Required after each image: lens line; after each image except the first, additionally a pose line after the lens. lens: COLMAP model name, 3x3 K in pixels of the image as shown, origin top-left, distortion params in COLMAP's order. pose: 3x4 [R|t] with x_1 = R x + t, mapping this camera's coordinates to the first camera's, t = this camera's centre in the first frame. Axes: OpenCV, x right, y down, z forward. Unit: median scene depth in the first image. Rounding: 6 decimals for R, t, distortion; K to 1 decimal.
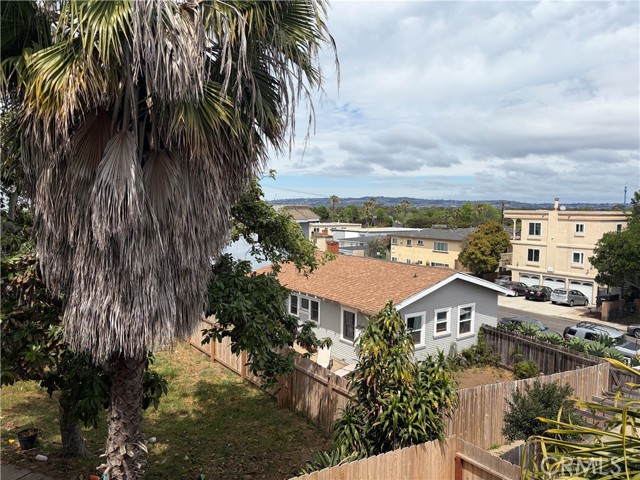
lens RADIAL K [[487.9, 0, 320.0], [0, 487.9, 240.0], [0, 0, 1]] dist [0.038210, 0.000832]
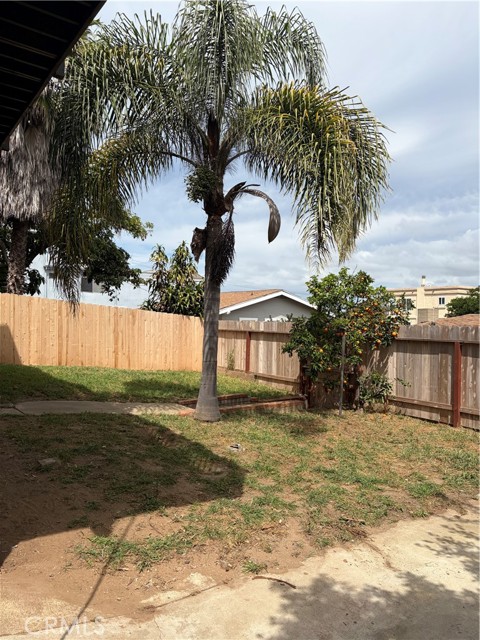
lens RADIAL K [[487.9, 0, 240.0], [0, 487.9, 320.0], [0, 0, 1]] dist [0.038210, 0.000832]
pose [[0.999951, -0.000130, 0.009850, 0.516013], [0.000635, 0.998683, -0.051308, 0.707848], [-0.009830, 0.051311, 0.998634, -1.042846]]
